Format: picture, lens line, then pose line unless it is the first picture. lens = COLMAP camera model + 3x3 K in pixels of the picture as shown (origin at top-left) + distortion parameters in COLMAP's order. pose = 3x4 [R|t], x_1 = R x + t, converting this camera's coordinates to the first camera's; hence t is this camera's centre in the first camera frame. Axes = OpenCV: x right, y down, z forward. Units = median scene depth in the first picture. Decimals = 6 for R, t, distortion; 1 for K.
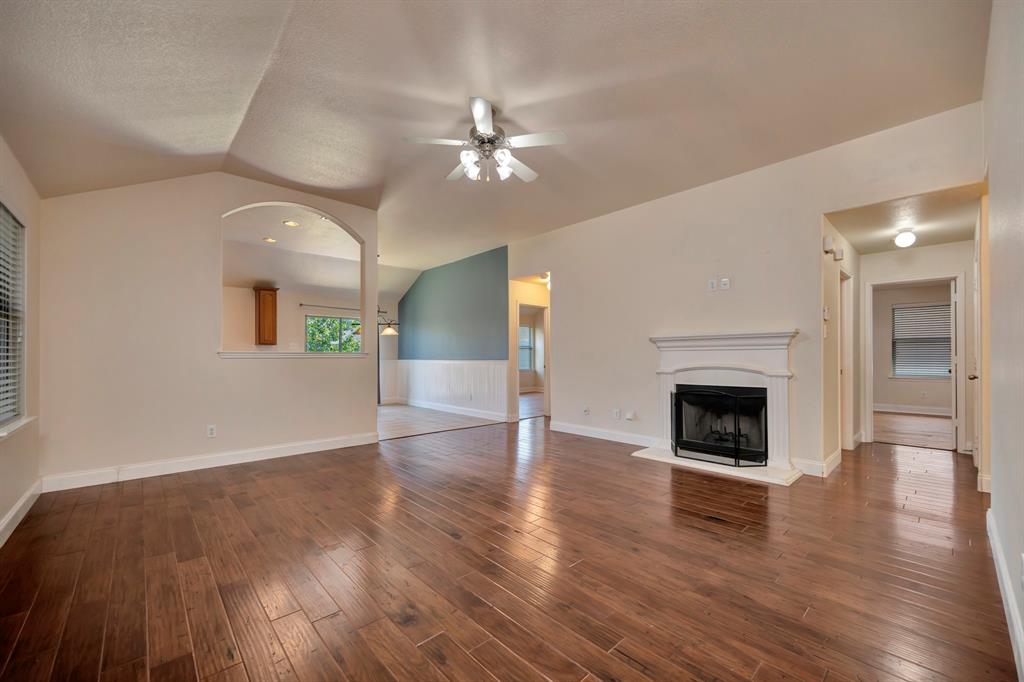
lens RADIAL K [[405.6, 0, 514.0], [0, 405.6, 352.2], [0, 0, 1]] dist [-0.000874, -0.001230]
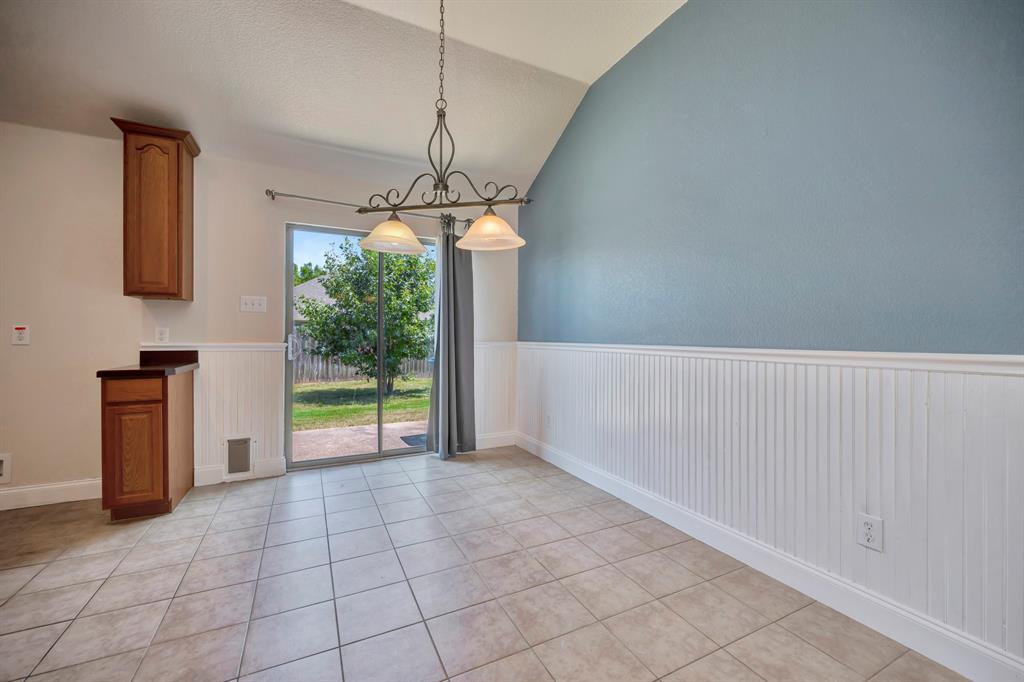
lens RADIAL K [[405.6, 0, 511.2], [0, 405.6, 338.3], [0, 0, 1]] dist [-0.000874, -0.001230]
pose [[0.961489, 0.002257, -0.274832, -0.193973], [0.001714, 0.999898, 0.014207, 0.010380], [0.274836, -0.014131, 0.961387, 0.651781]]
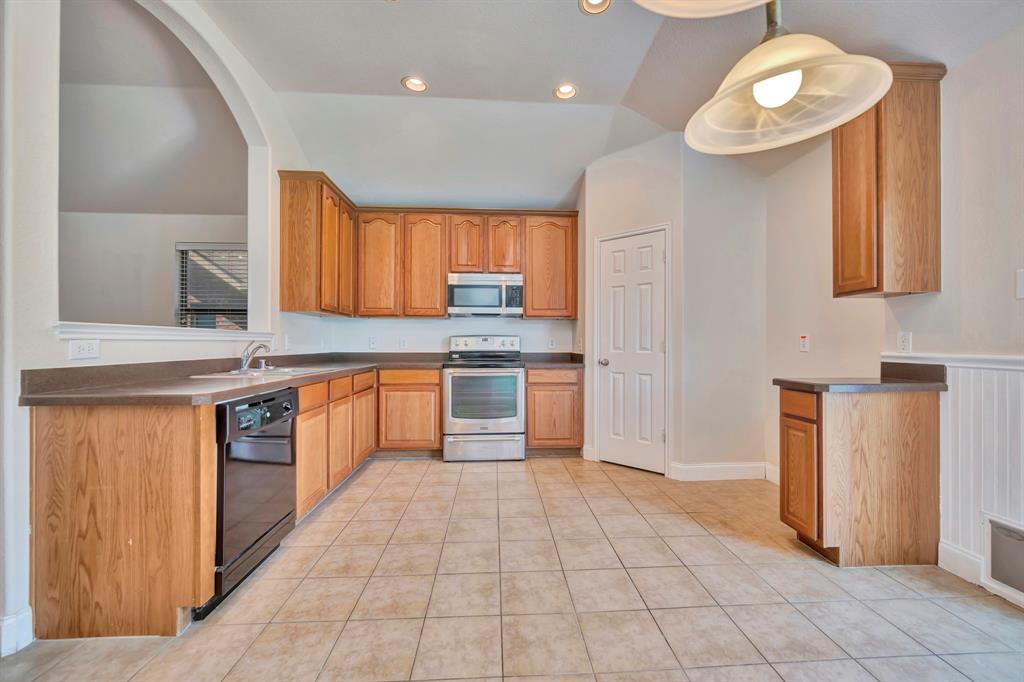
lens RADIAL K [[405.6, 0, 518.5], [0, 405.6, 341.2], [0, 0, 1]] dist [-0.000874, -0.001230]
pose [[-0.625760, -0.004174, -0.780004, -0.213613], [0.008001, 0.999899, -0.011769, 0.012290], [0.779975, -0.013606, -0.625663, 0.855400]]
